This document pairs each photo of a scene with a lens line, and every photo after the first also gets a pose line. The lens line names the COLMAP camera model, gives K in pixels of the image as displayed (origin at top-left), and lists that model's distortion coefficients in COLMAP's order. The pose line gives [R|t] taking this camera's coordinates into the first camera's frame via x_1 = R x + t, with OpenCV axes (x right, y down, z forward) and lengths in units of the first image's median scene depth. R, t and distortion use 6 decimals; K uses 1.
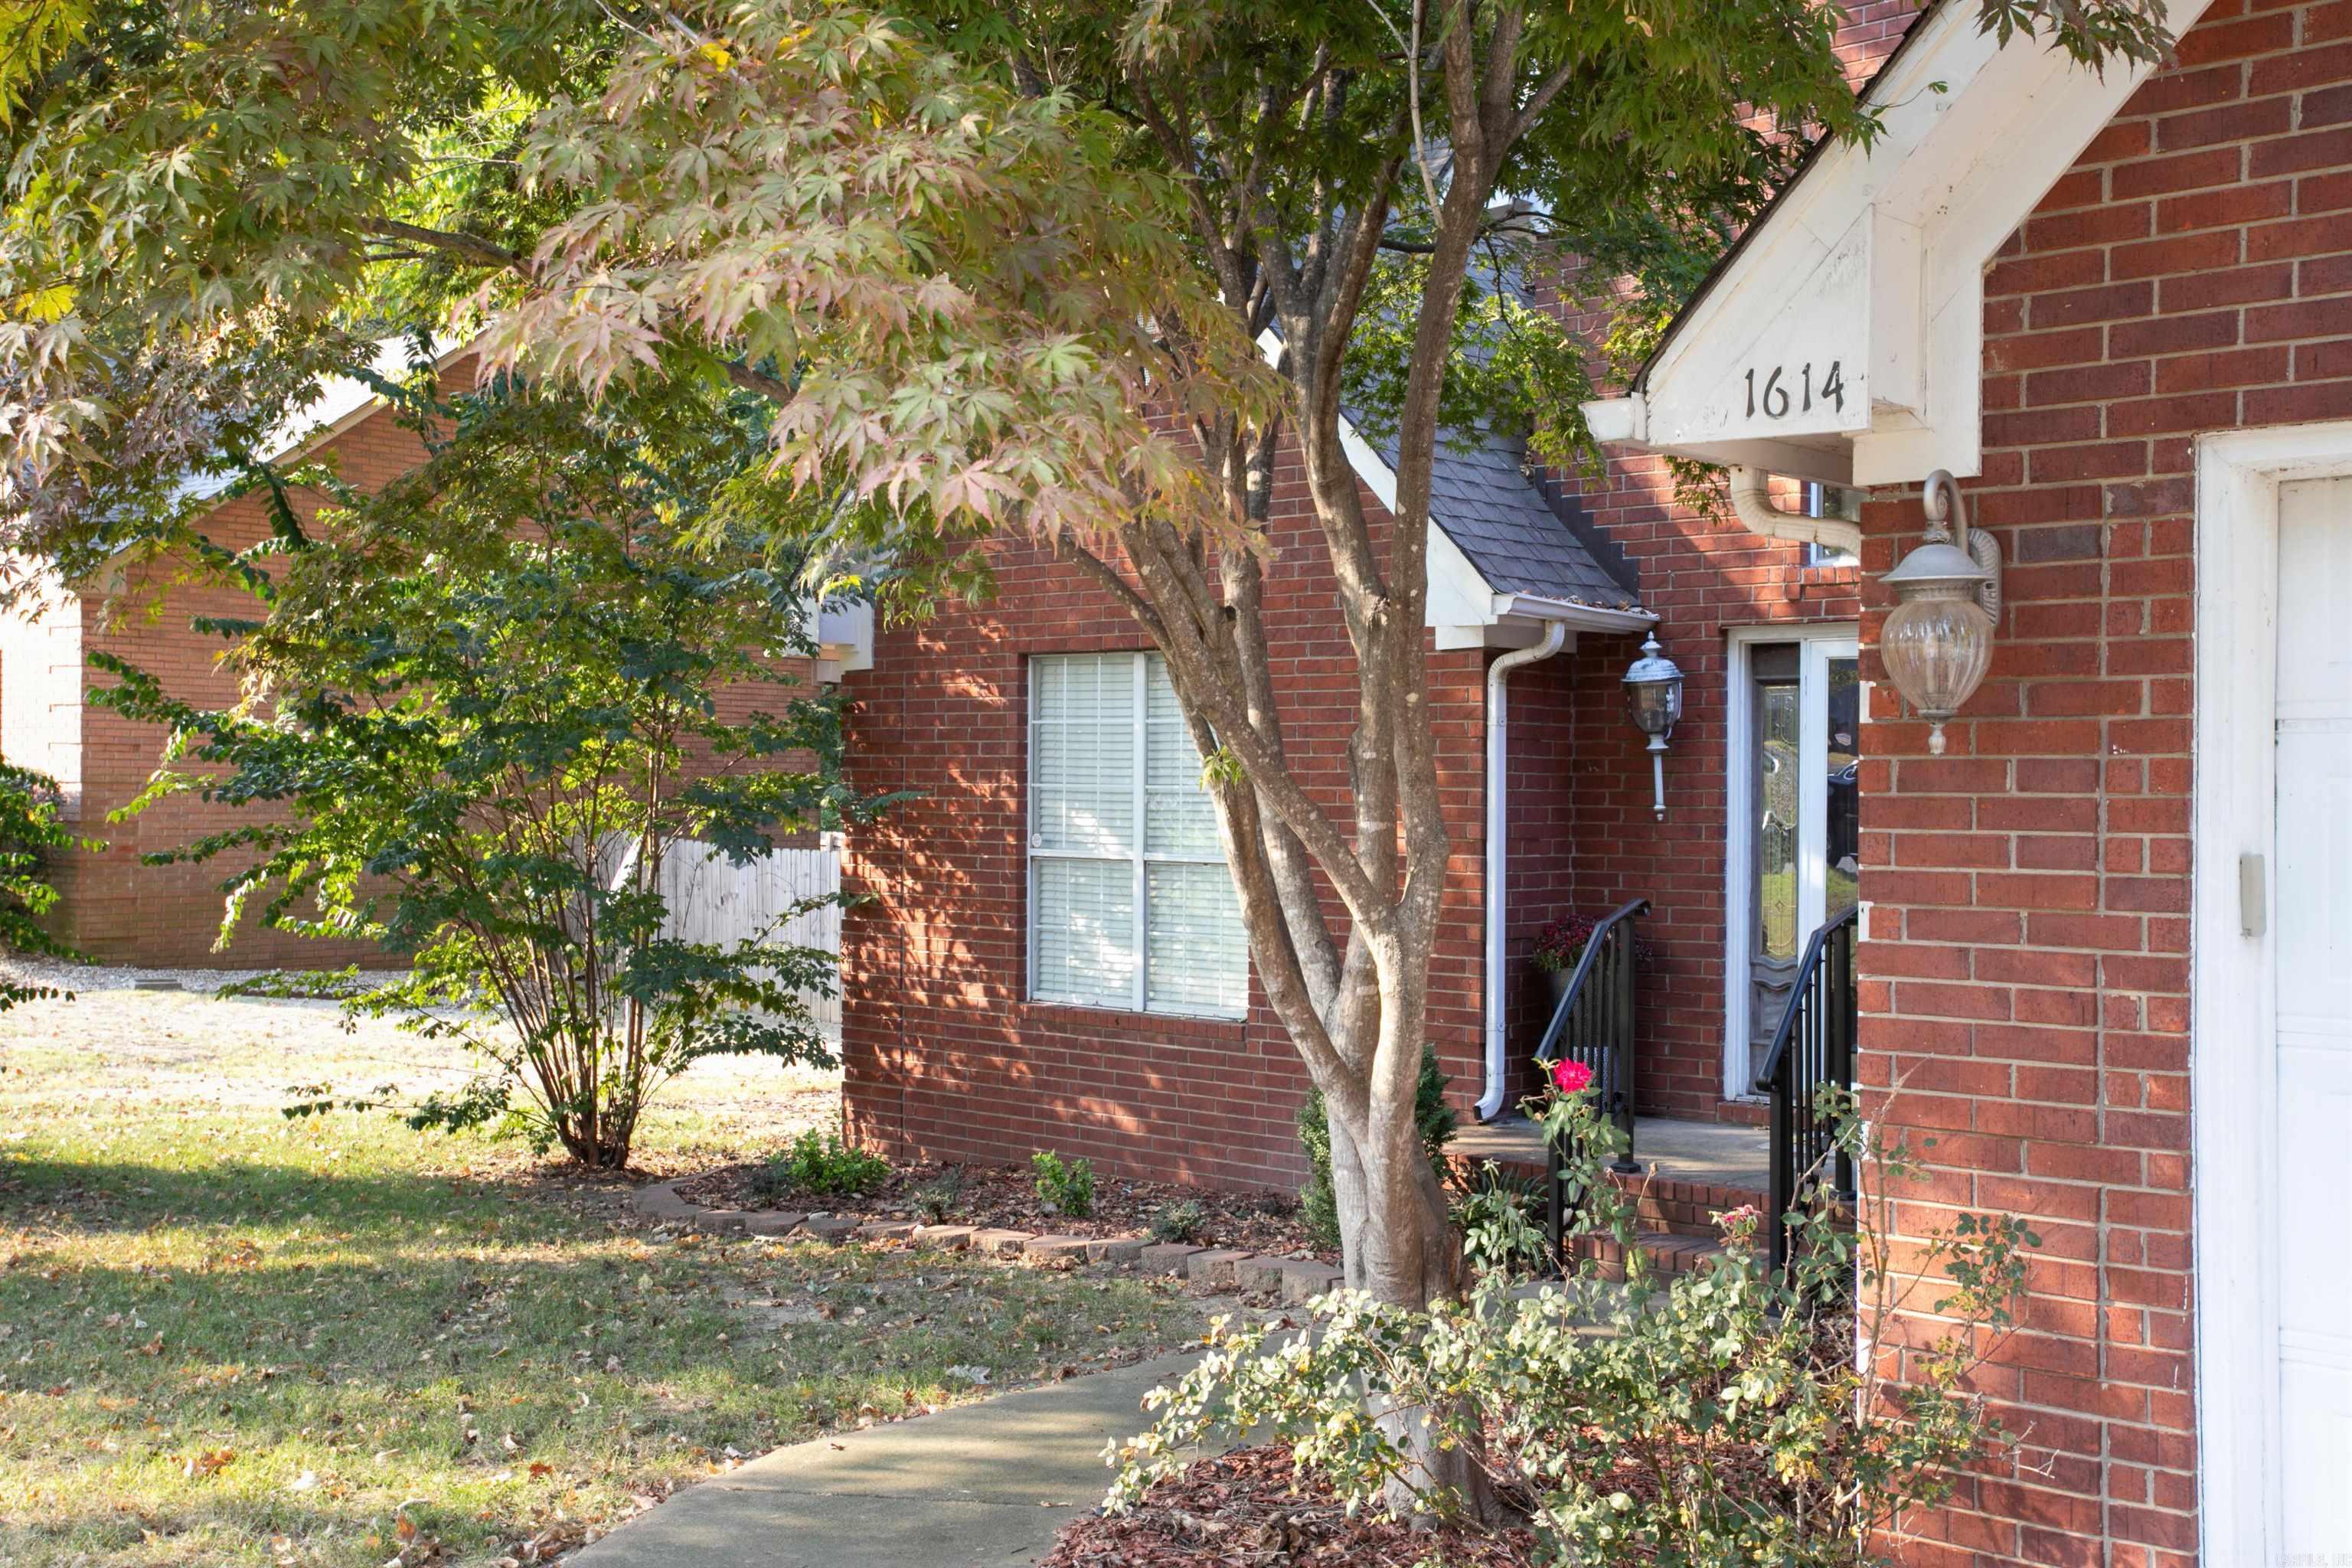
lens RADIAL K [[2539.4, 0, 1176.0], [0, 2539.4, 784.0], [0, 0, 1]] dist [-0.002002, 0.205514]
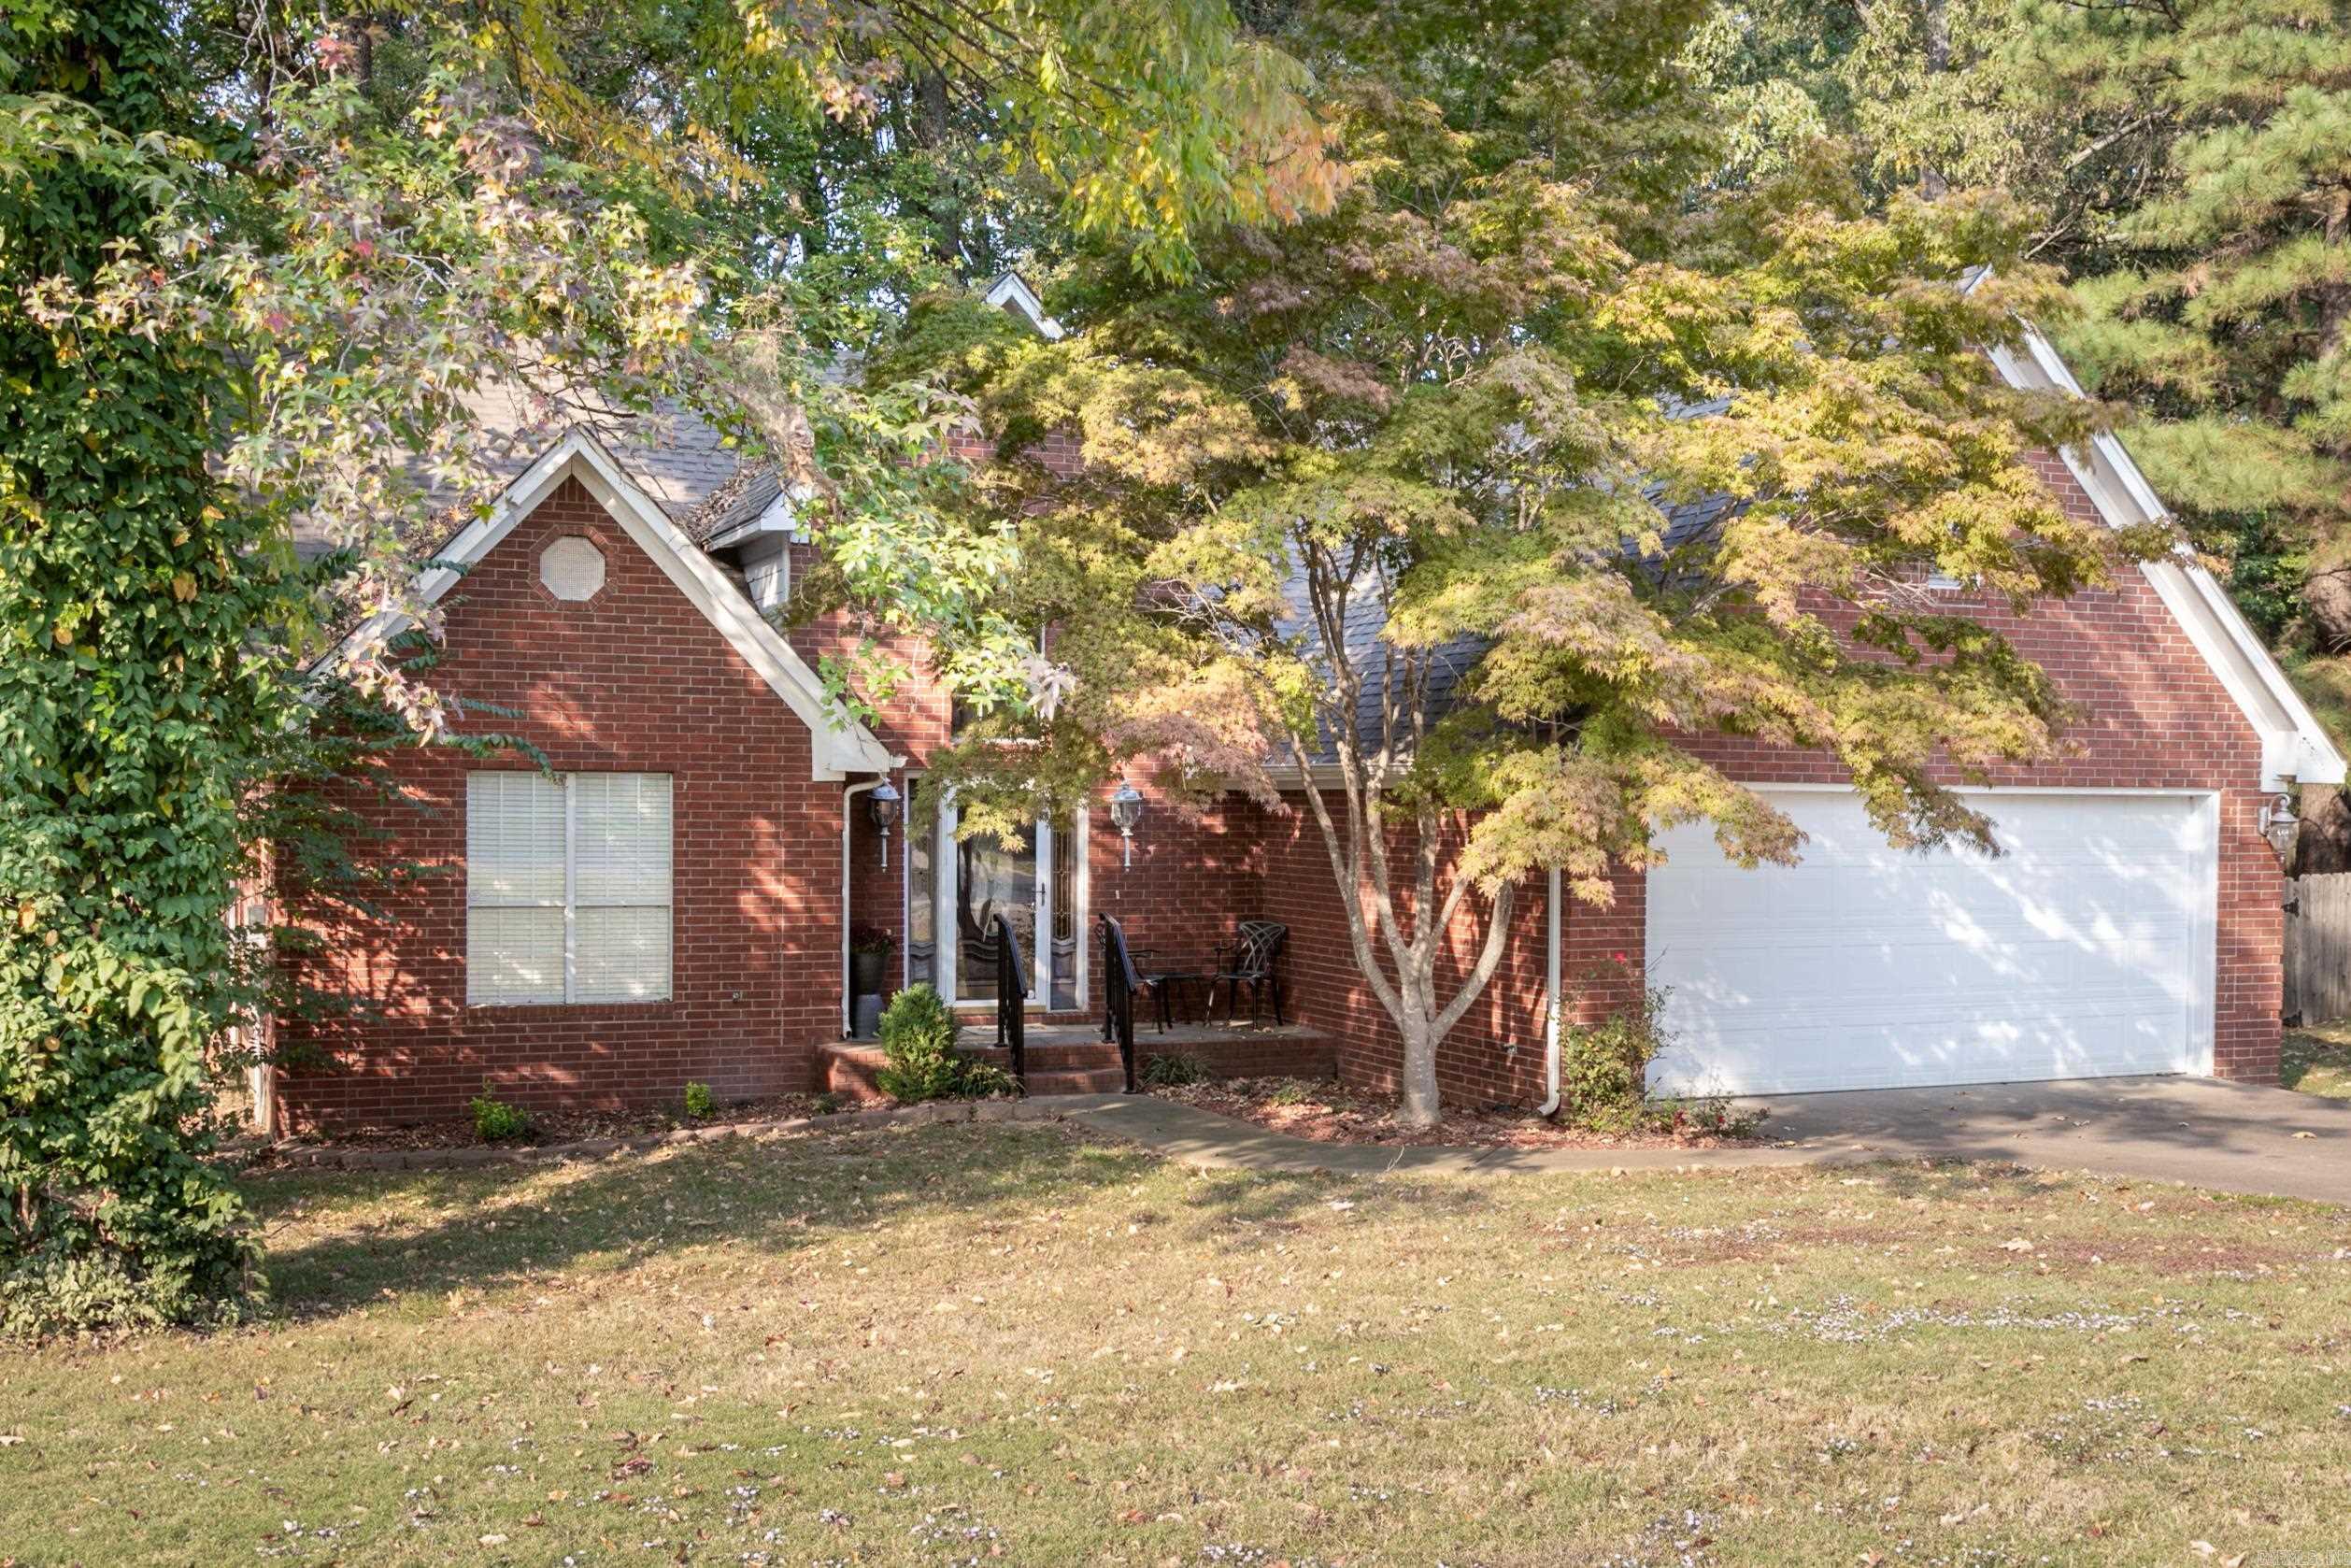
lens RADIAL K [[2354.6, 0, 1157.3], [0, 2354.6, 831.0], [0, 0, 1]] dist [0.025591, -0.006349]
pose [[0.440998, -0.016815, 0.897351, -1.153656], [-0.005797, 0.999750, 0.021583, -0.049790], [-0.897490, -0.014720, 0.440790, 0.040677]]
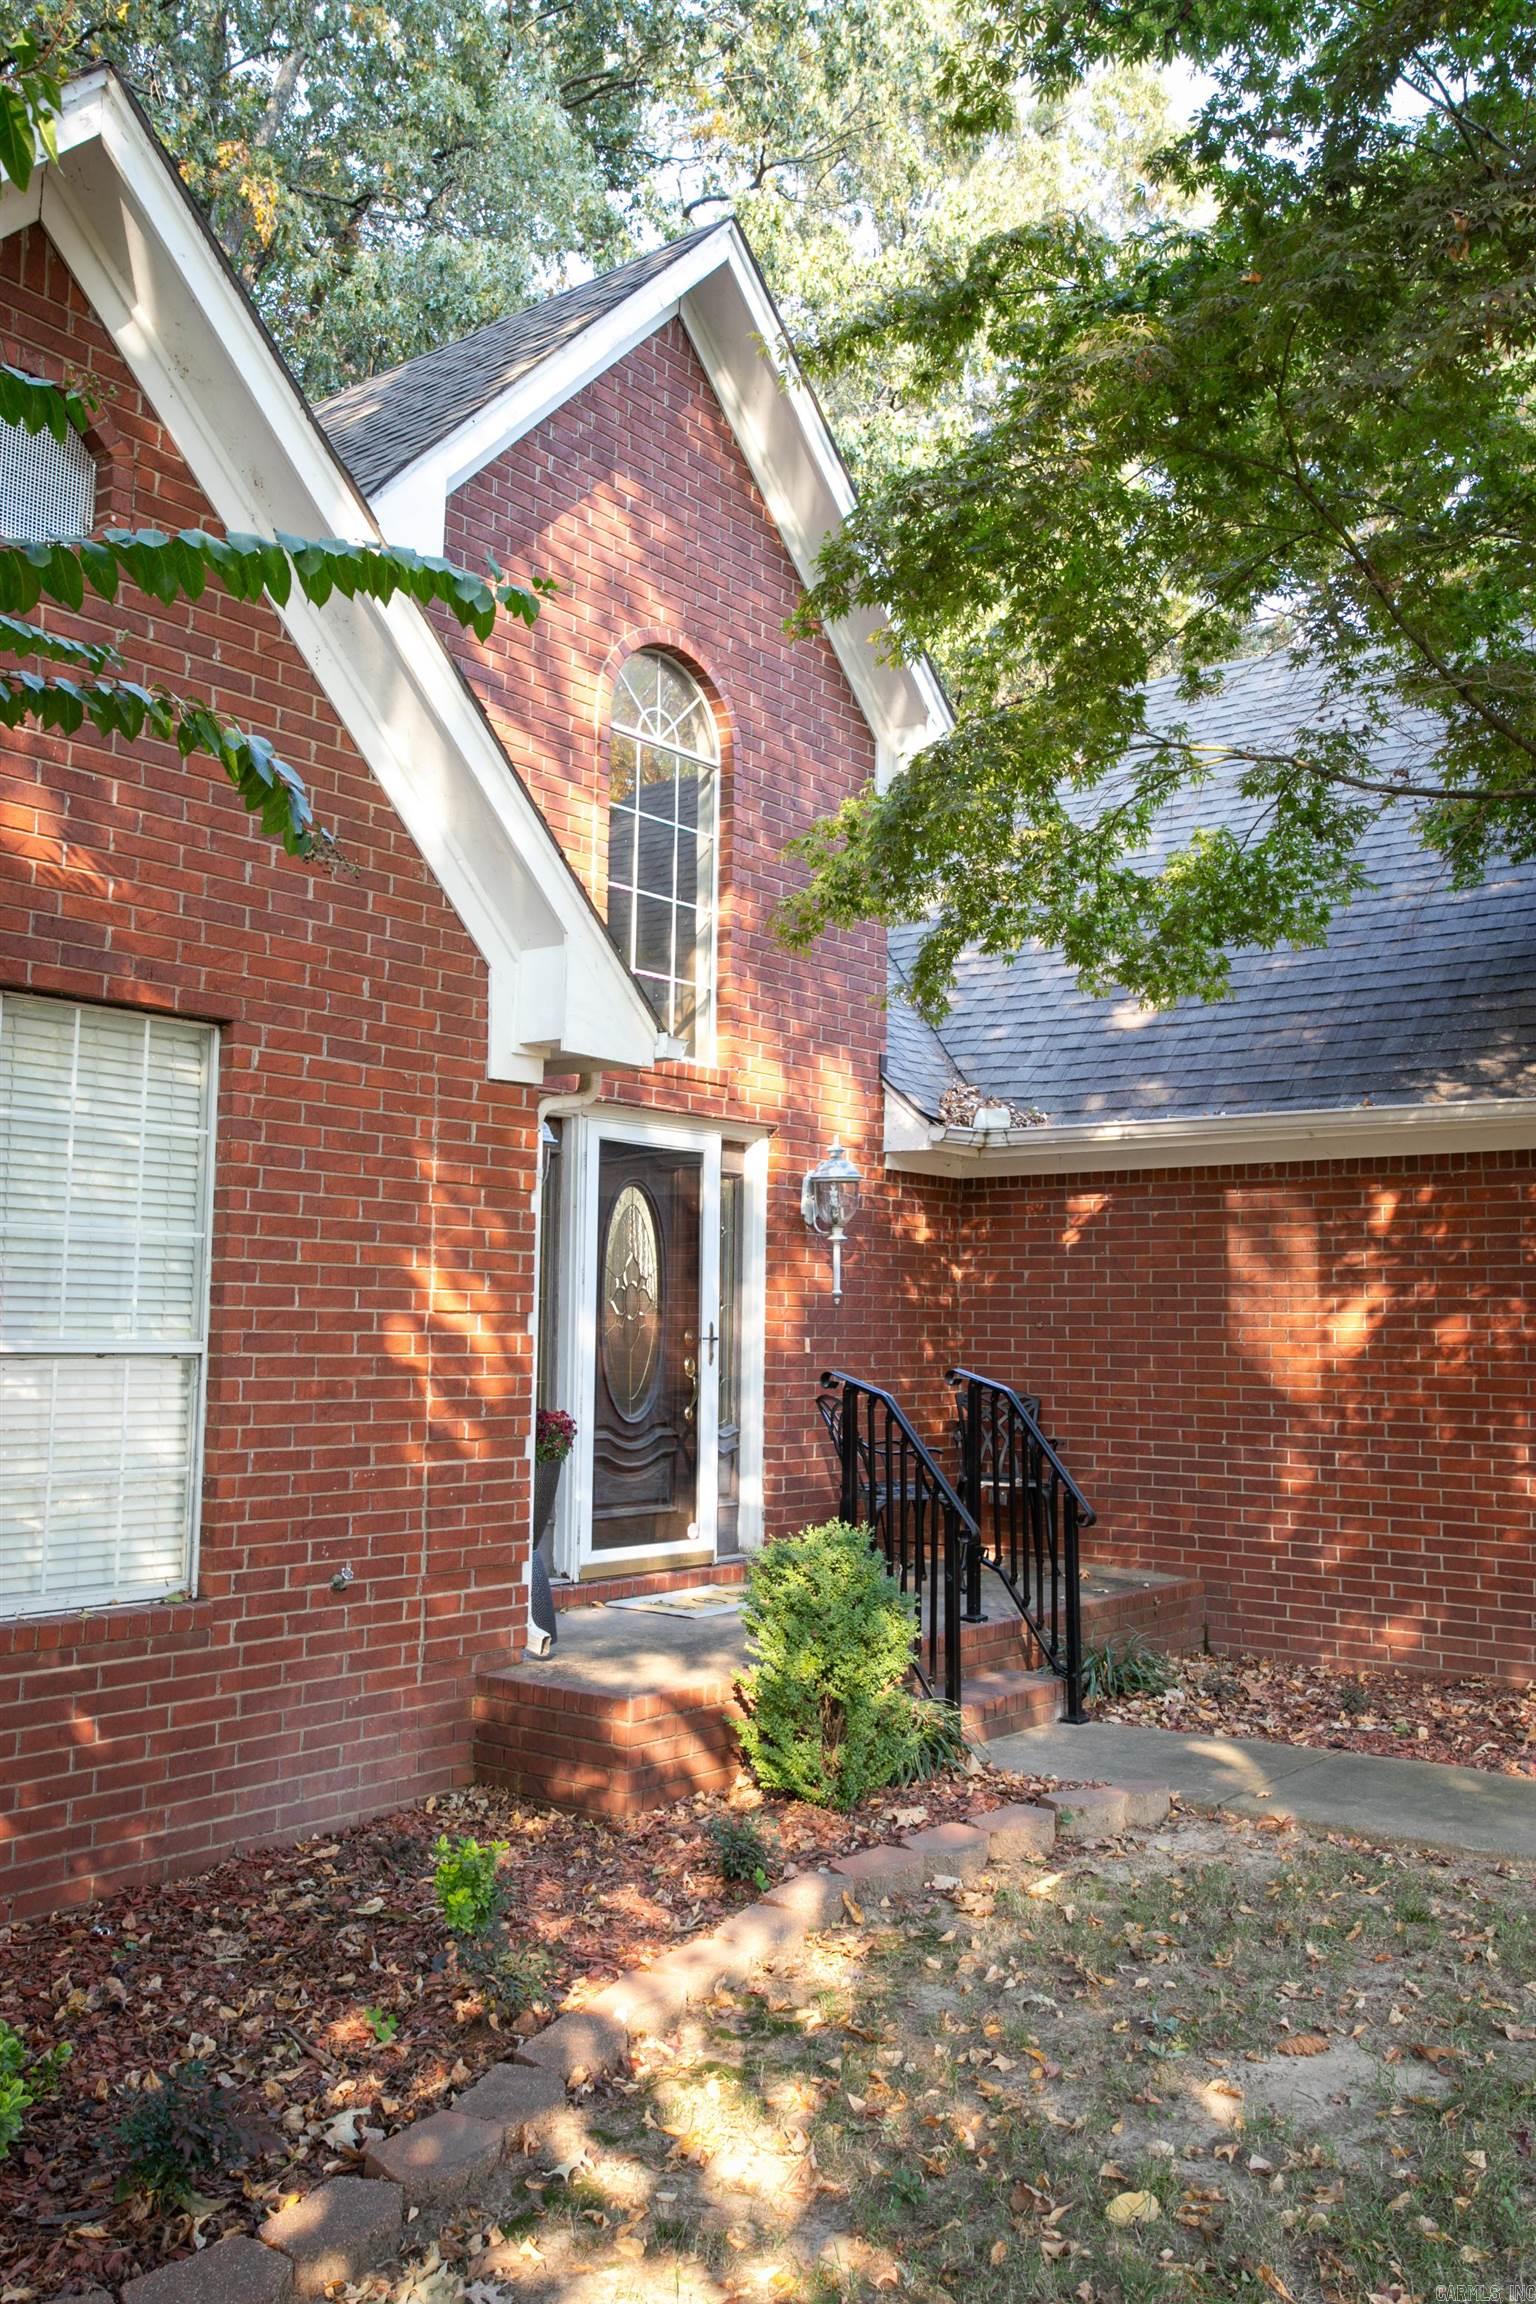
lens RADIAL K [[1988.3, 0, 768.0], [0, 1988.3, 1152.0], [0, 0, 1]] dist [0.009170, 0.045028]
pose [[-0.068419, 0.082772, 0.994217, -0.477169], [-0.011585, 0.996419, -0.083752, 0.020158], [-0.997589, -0.017248, -0.067215, 0.855984]]
